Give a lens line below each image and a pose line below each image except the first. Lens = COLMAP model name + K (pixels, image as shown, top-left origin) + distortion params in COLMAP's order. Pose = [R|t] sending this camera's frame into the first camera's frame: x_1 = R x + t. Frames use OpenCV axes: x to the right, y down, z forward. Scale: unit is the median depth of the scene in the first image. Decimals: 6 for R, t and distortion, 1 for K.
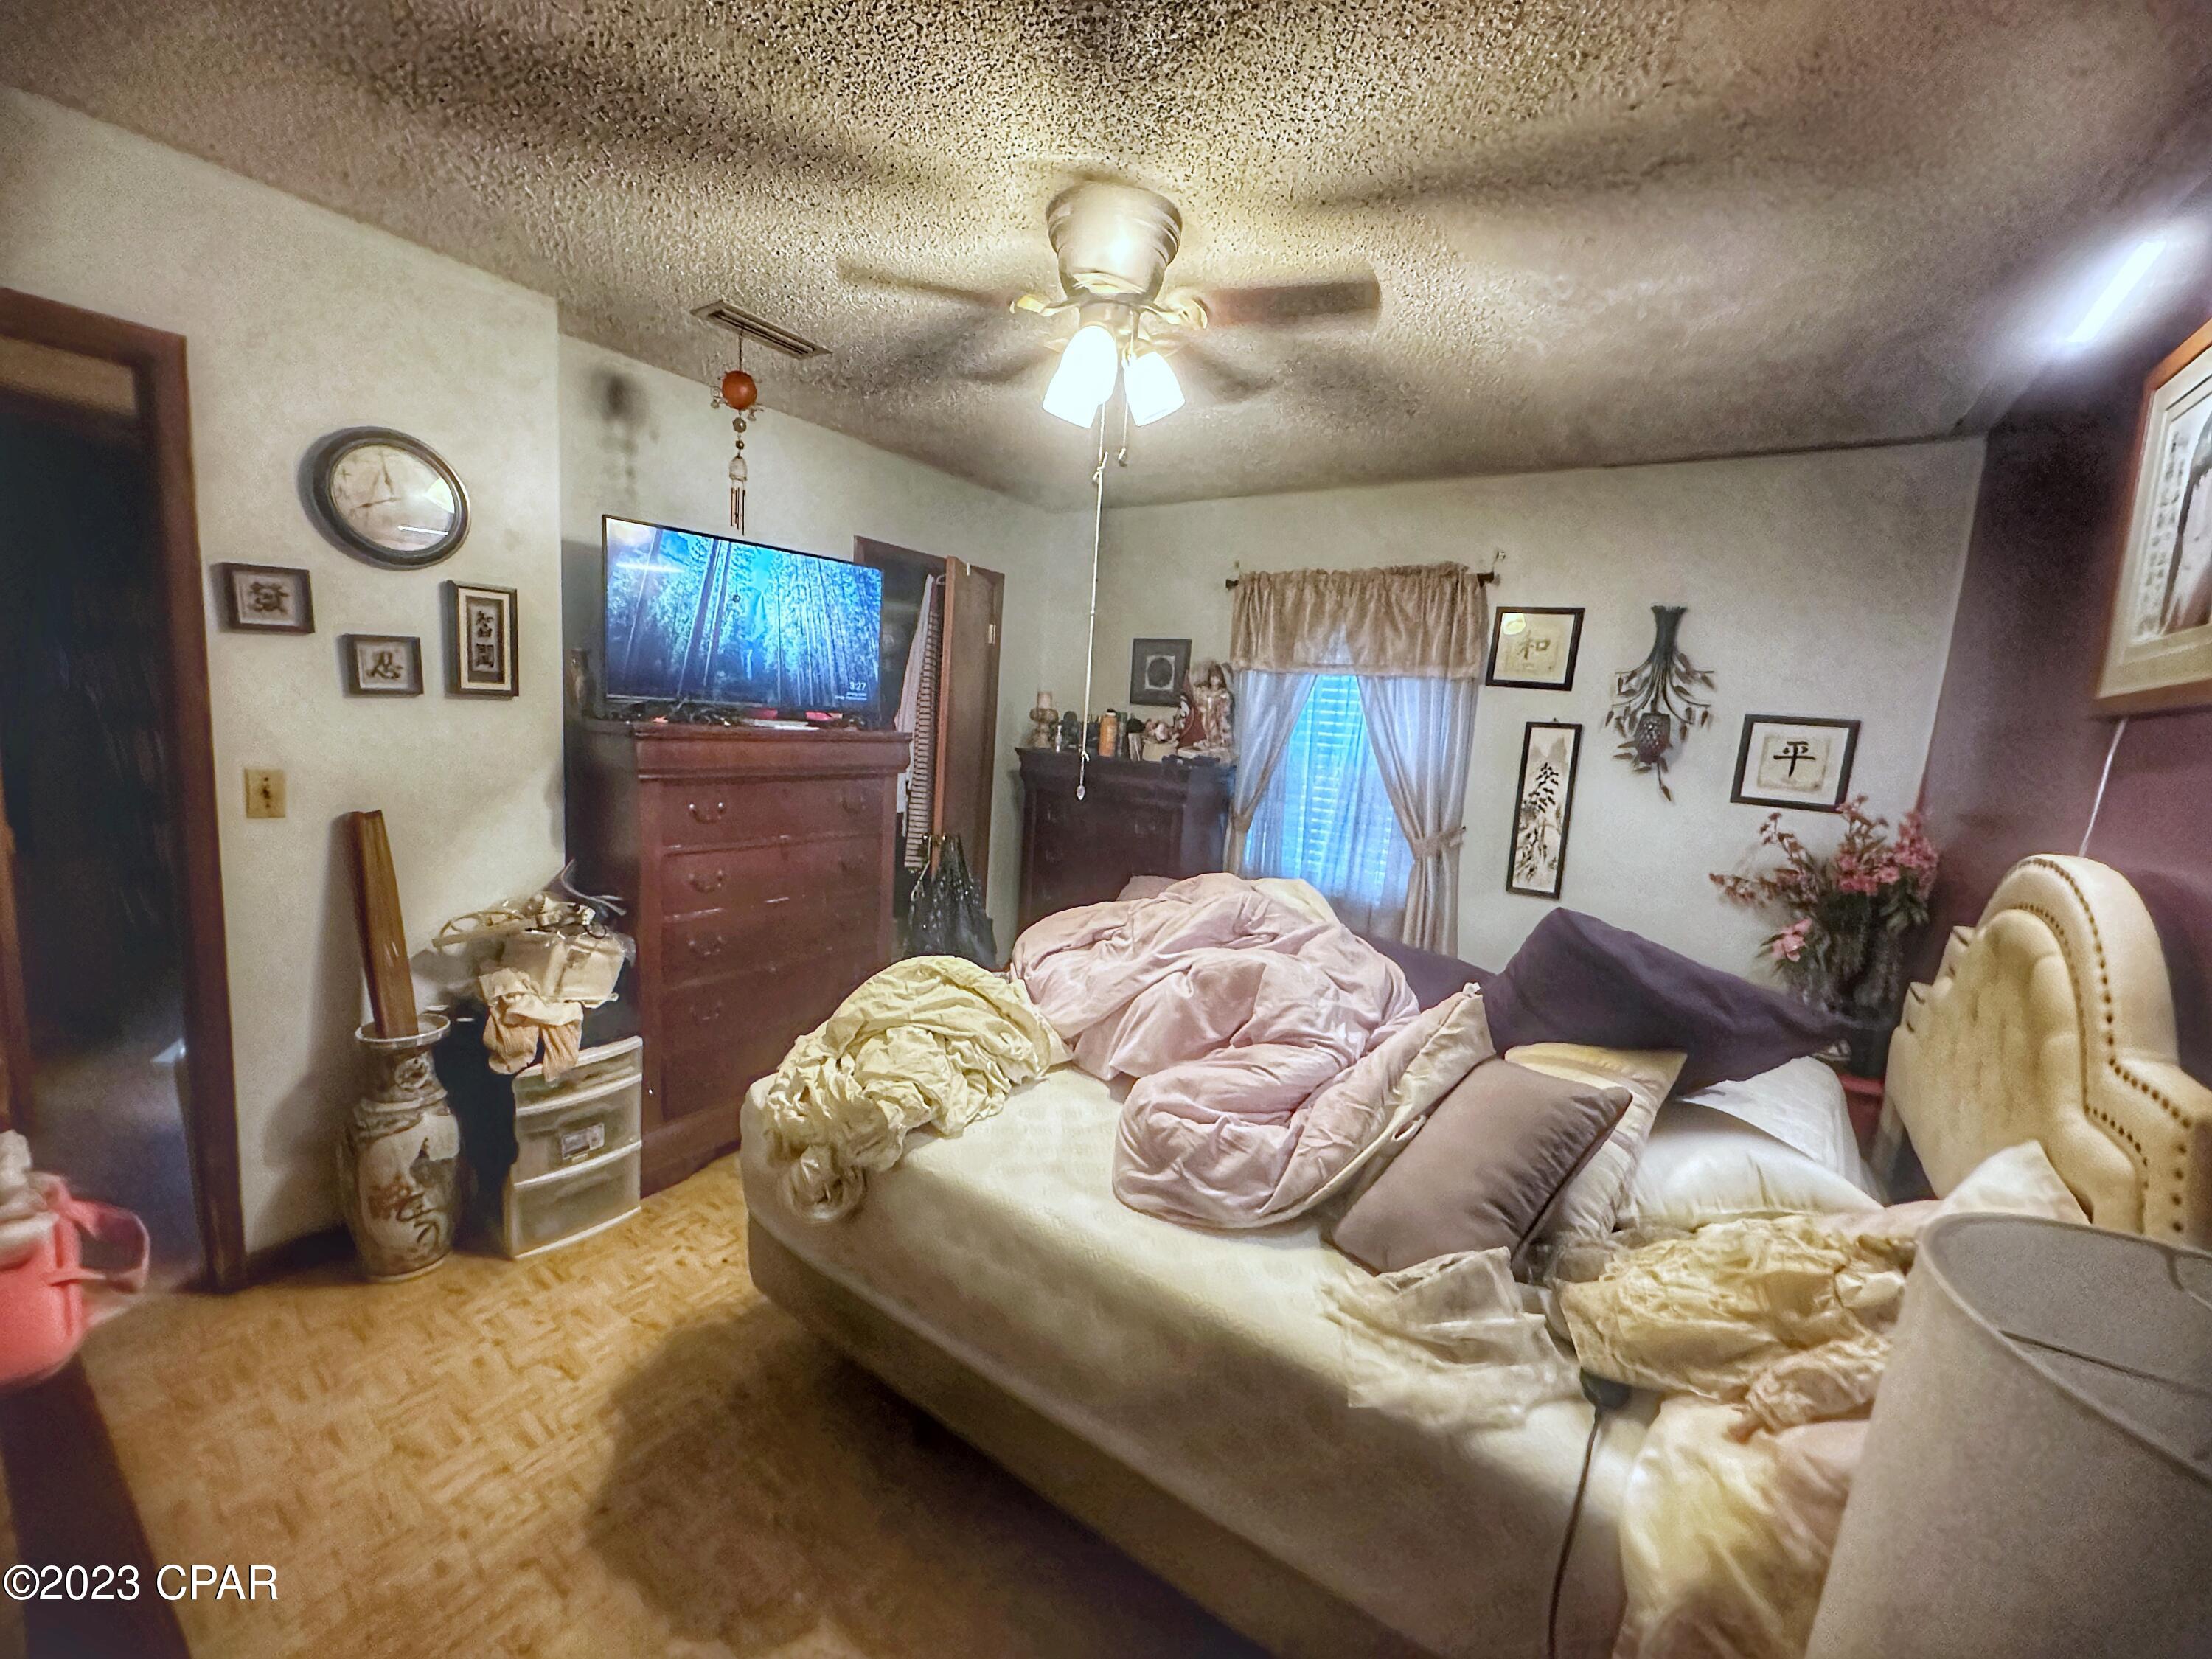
lens RADIAL K [[881.1, 0, 1106.0], [0, 881.1, 829.5], [0, 0, 1]] dist [-0.000088, 0.000185]
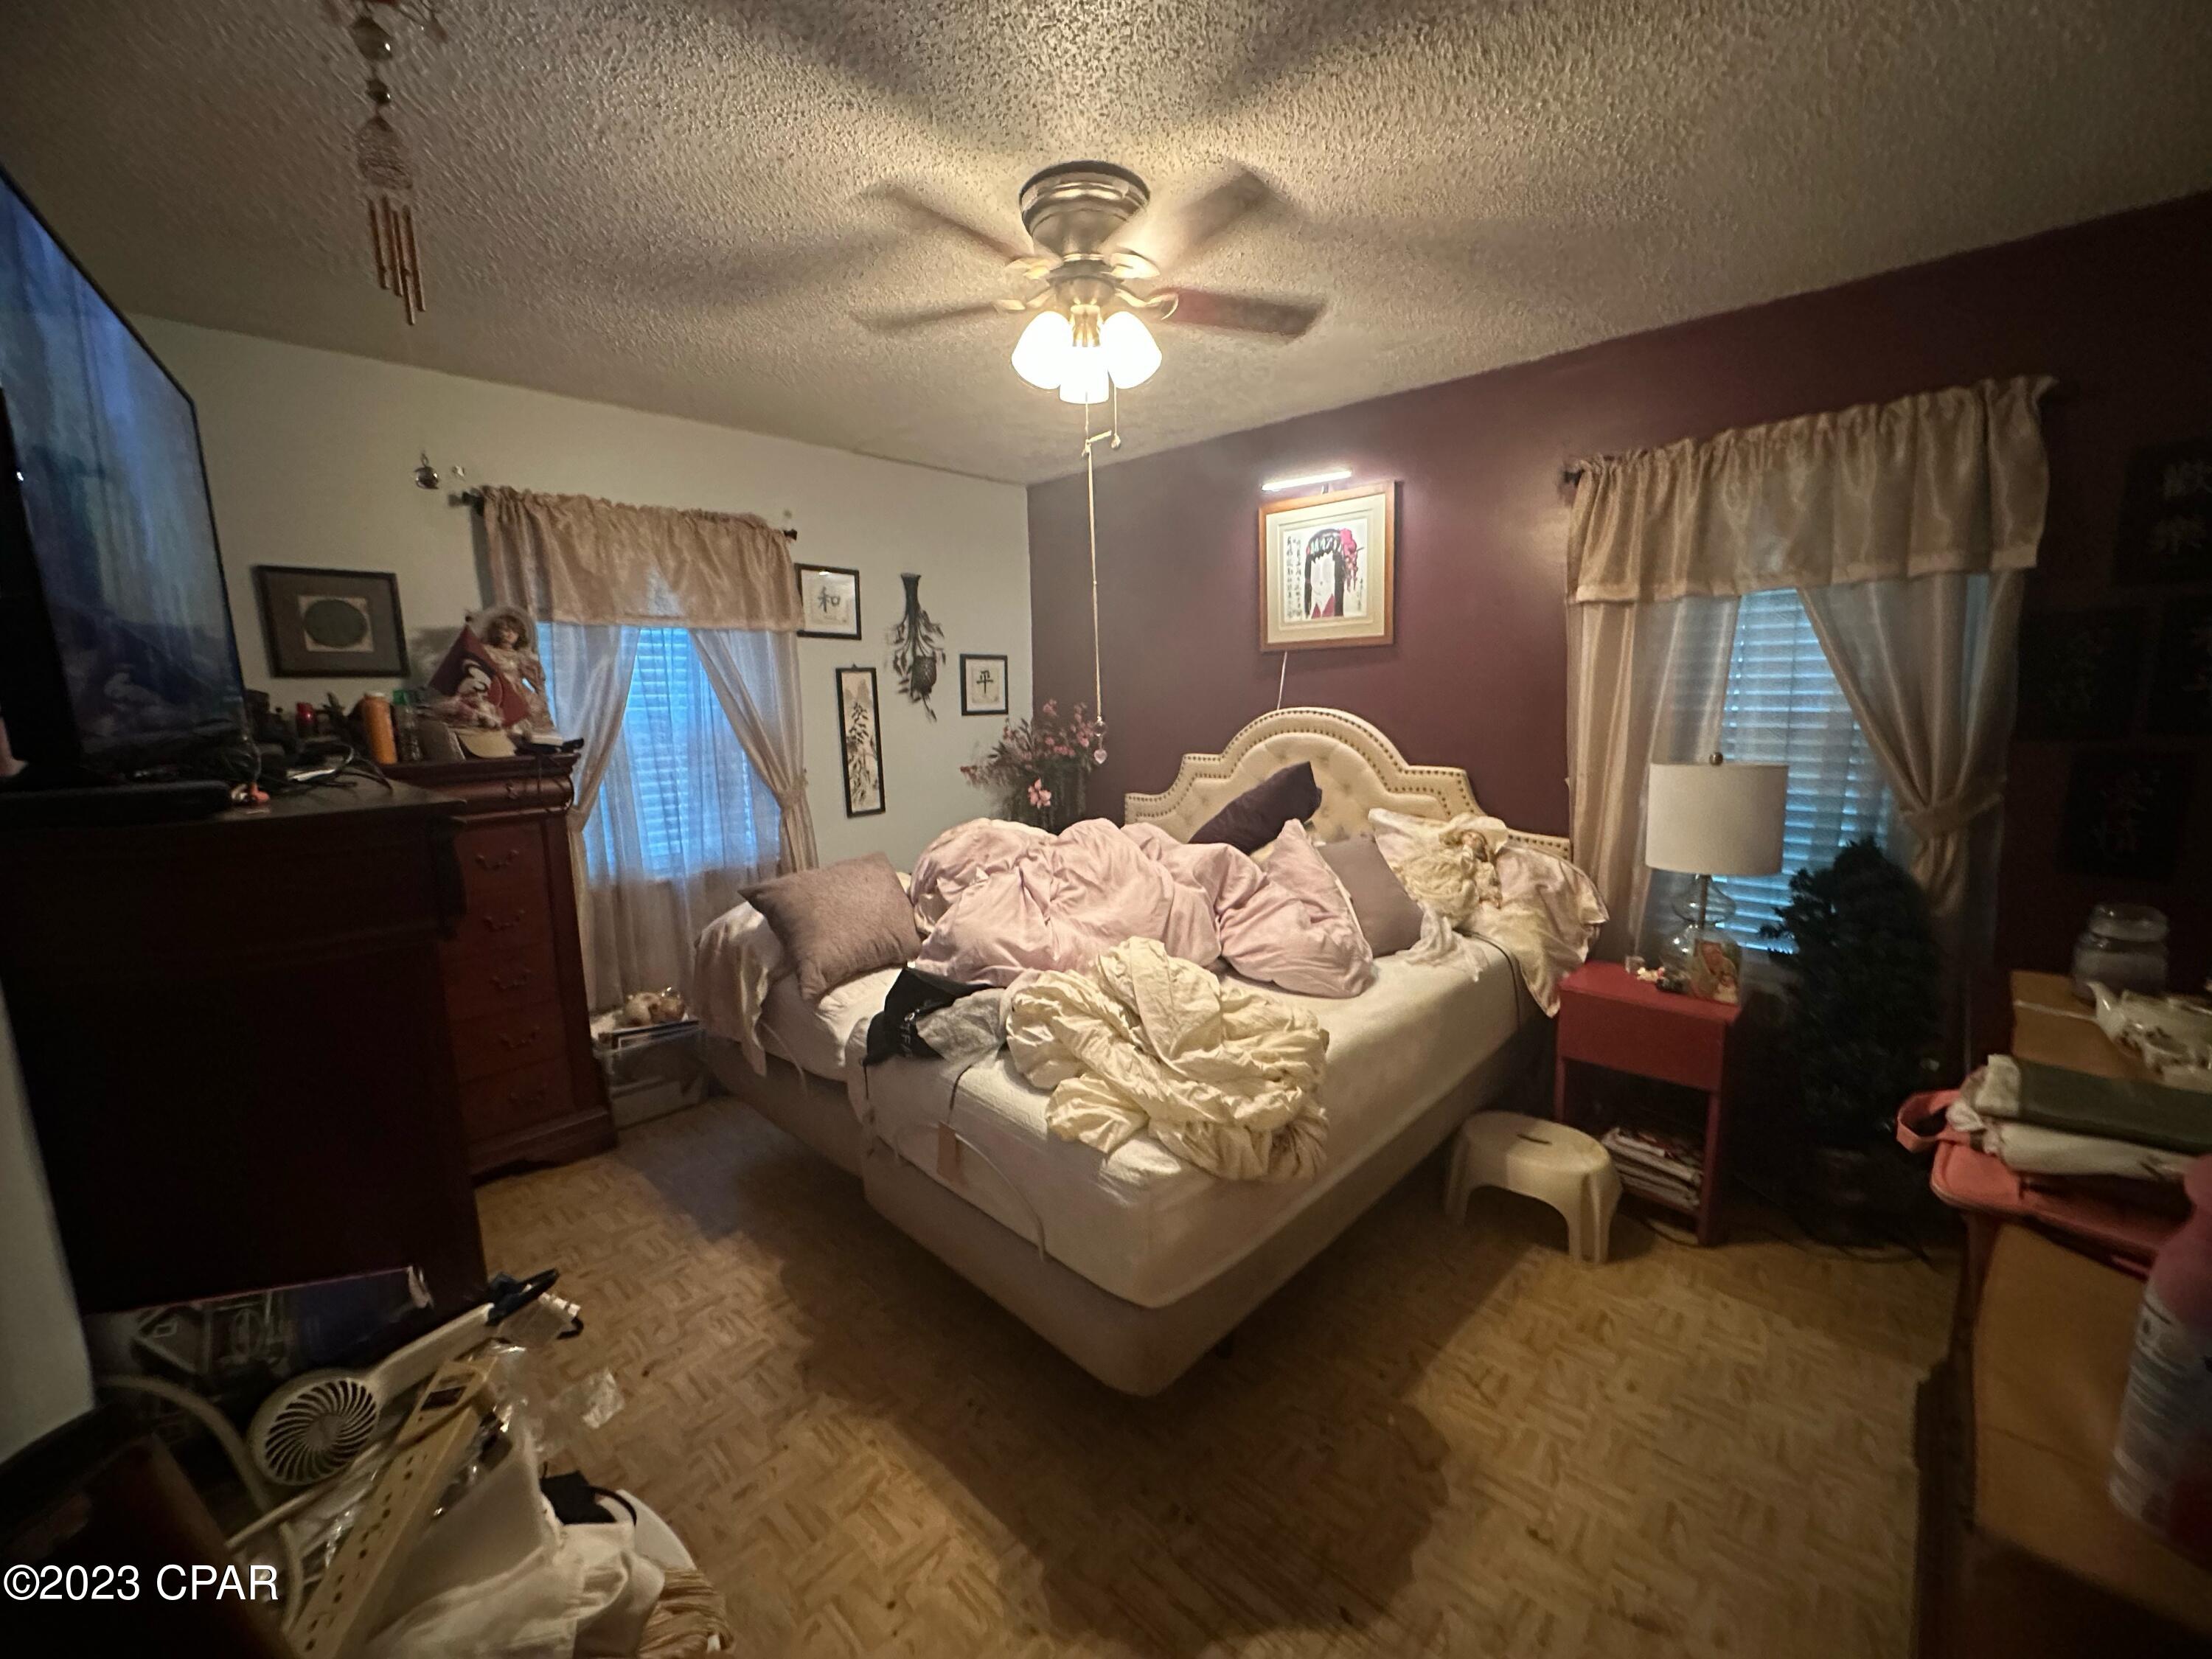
lens RADIAL K [[881.1, 0, 1106.0], [0, 881.1, 829.5], [0, 0, 1]] dist [-0.000088, 0.000185]
pose [[0.153159, -0.233219, 0.960287, -0.632089], [0.159259, 0.964875, 0.208932, -0.105931], [-0.975284, 0.120934, 0.184921, 0.482893]]
